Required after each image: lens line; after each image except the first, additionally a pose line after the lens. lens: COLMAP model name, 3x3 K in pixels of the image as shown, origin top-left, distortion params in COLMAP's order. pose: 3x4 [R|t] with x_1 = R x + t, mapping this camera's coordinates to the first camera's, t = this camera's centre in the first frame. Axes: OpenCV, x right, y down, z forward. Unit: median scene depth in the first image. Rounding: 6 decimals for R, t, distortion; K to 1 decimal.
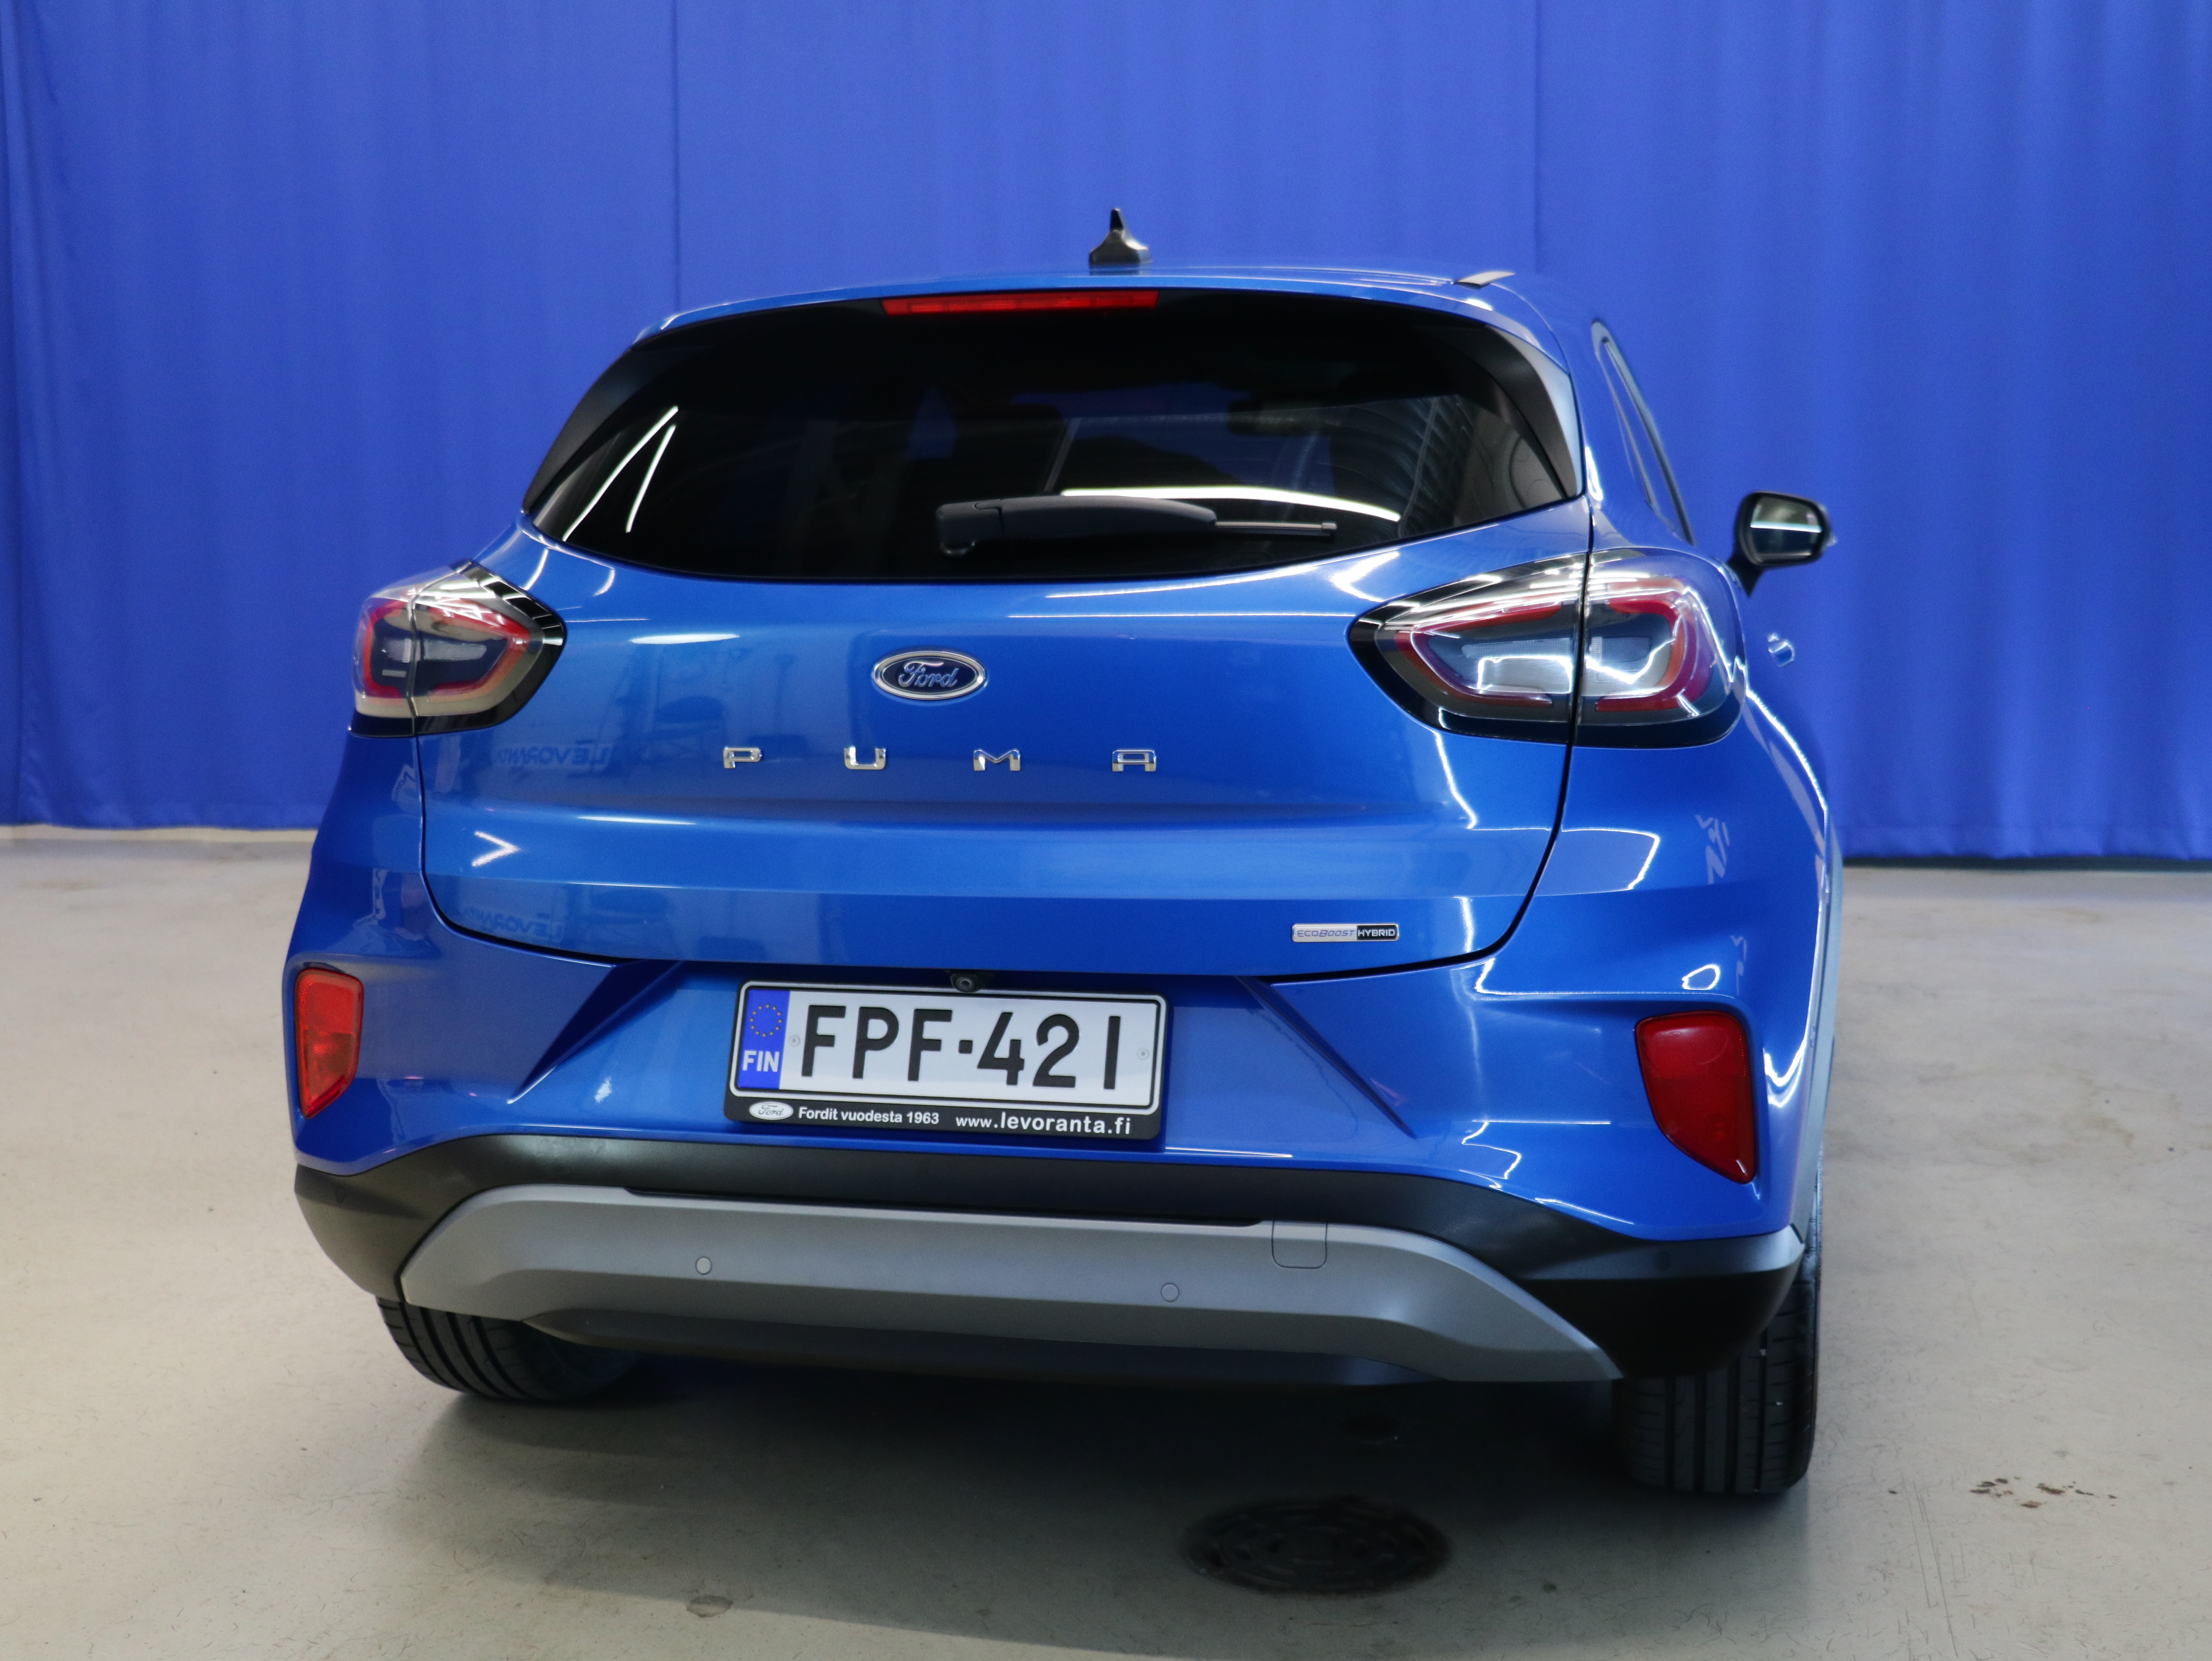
lens RADIAL K [[2399.2, 0, 1106.5], [0, 2399.2, 828.7], [0, 0, 1]] dist [-0.006045, 0.000000]
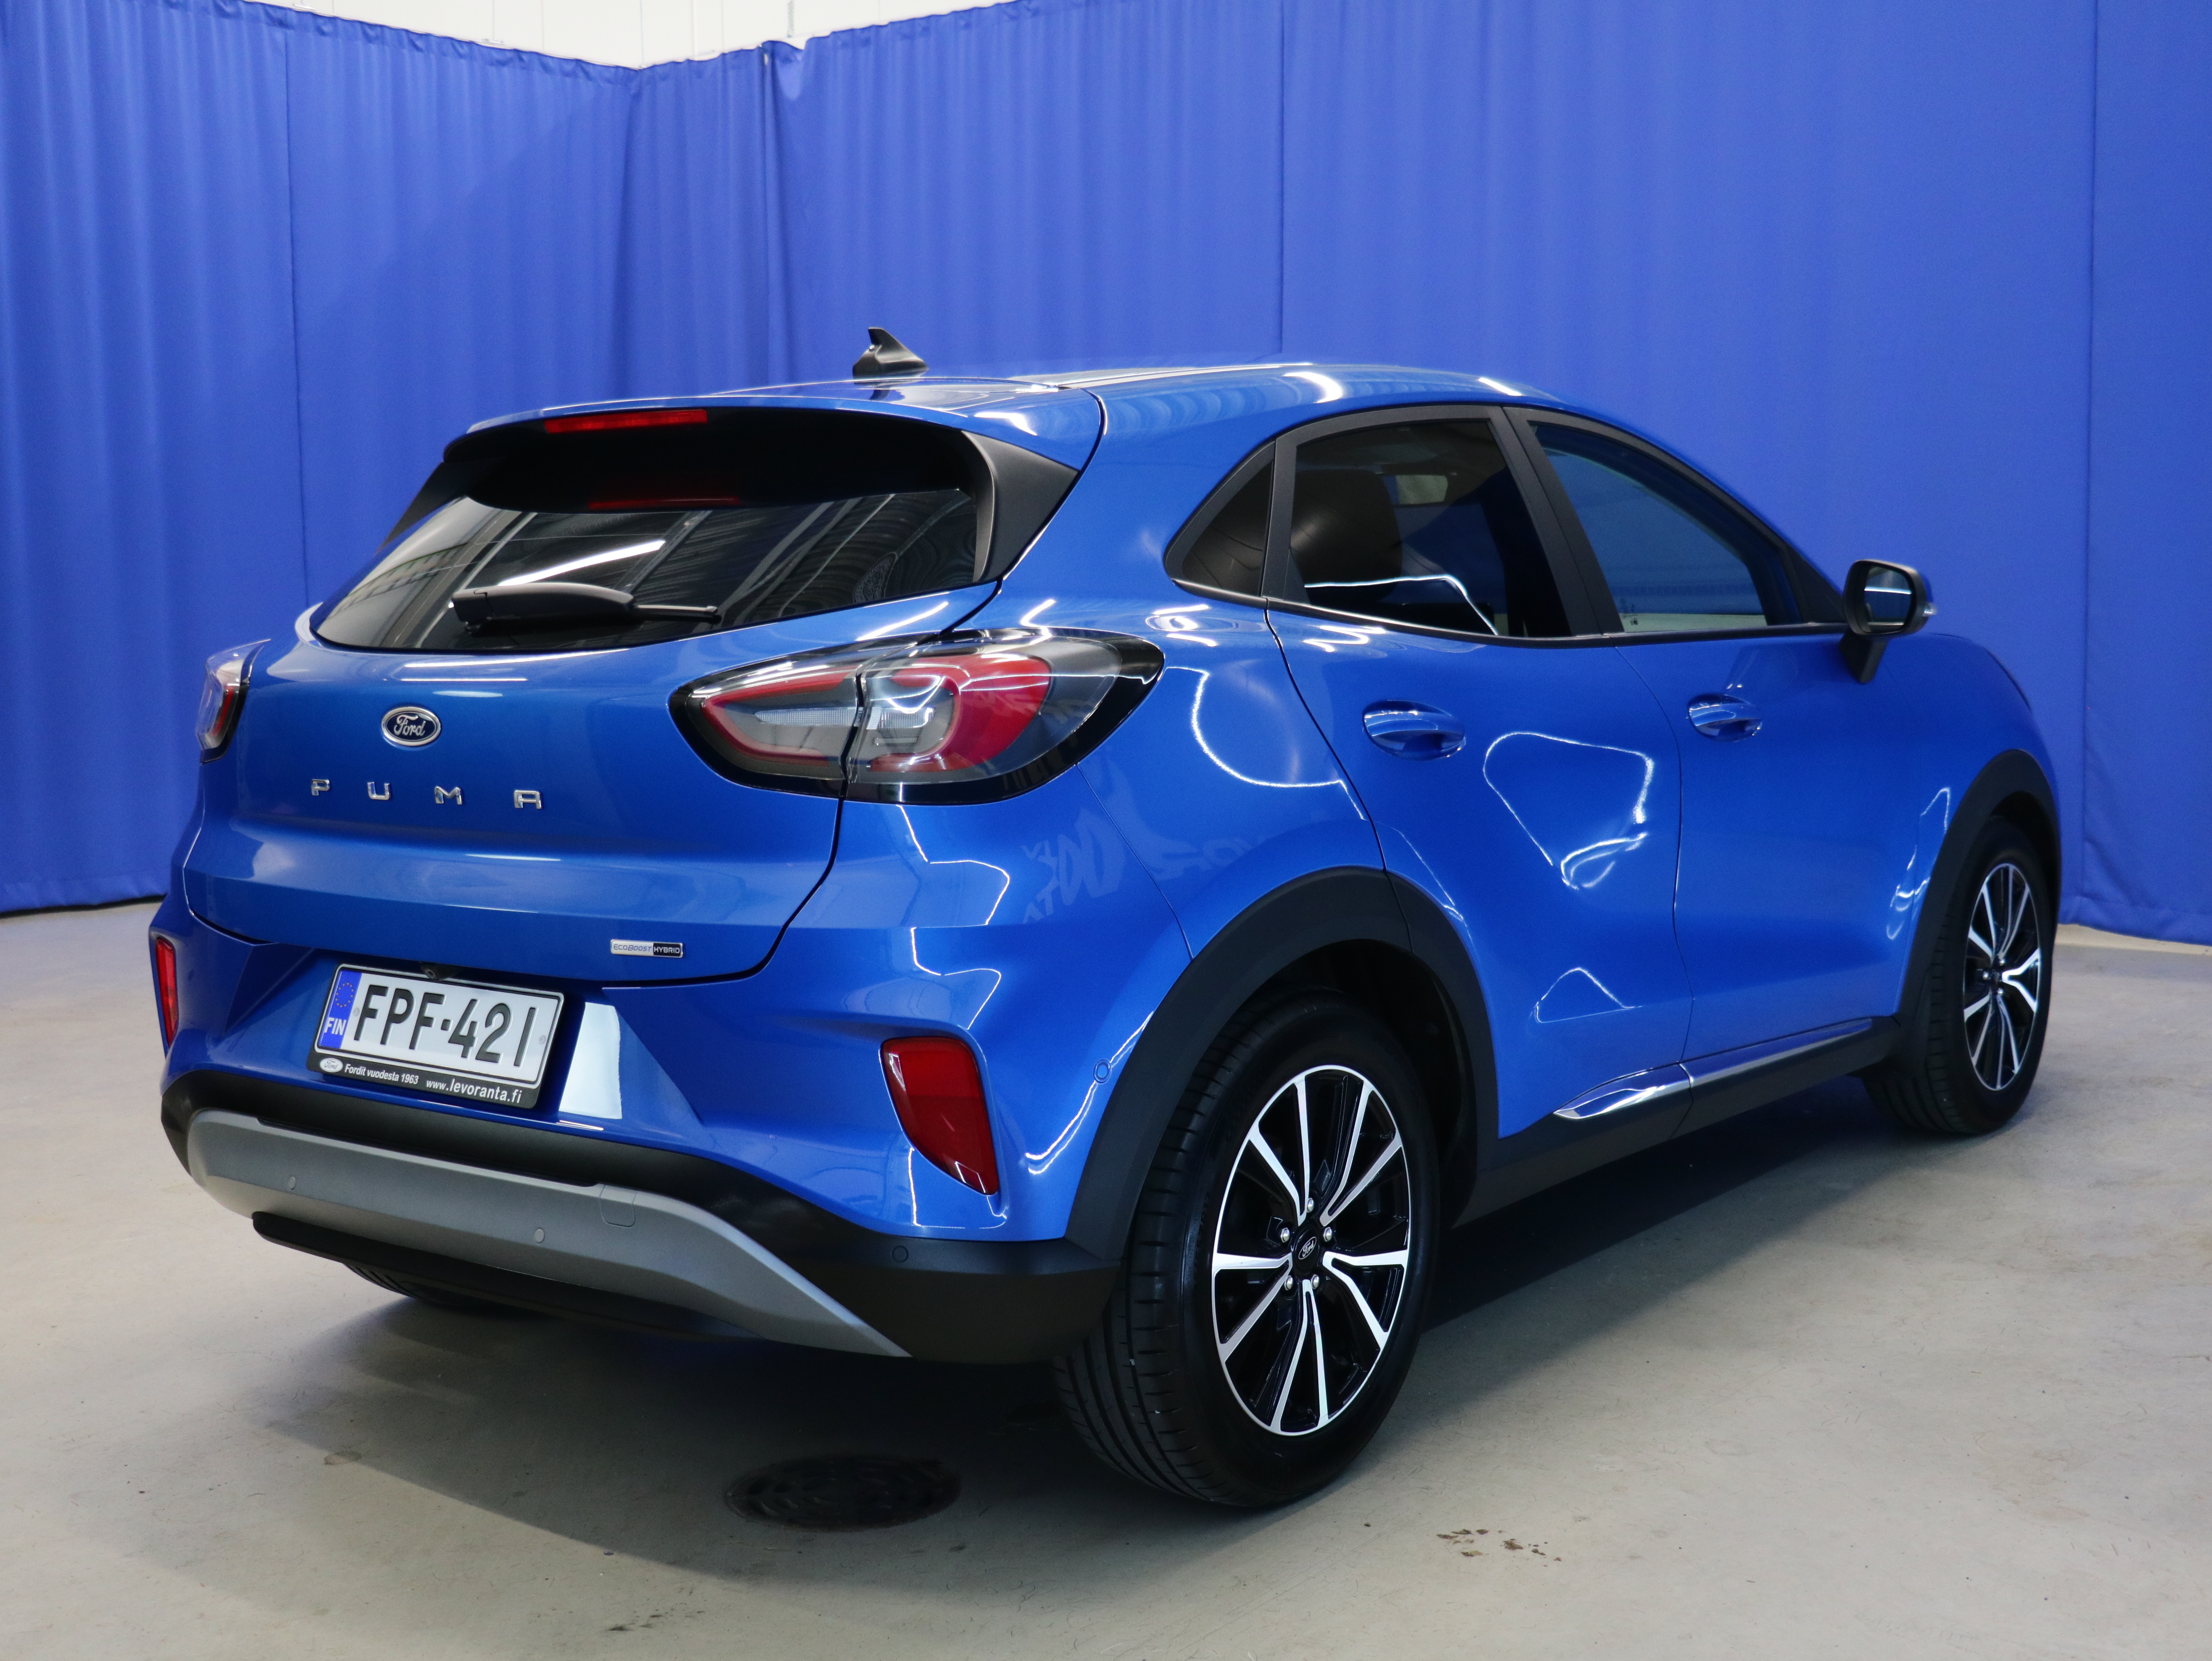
lens RADIAL K [[2399.2, 0, 1109.5], [0, 2399.2, 832.6], [0, 0, 1]] dist [-0.006045, 0.000000]
pose [[0.923707, 0.039530, -0.381056, 0.730329], [-0.045249, 0.998957, -0.006058, -0.016983], [0.380419, 0.022839, 0.924532, -0.023140]]
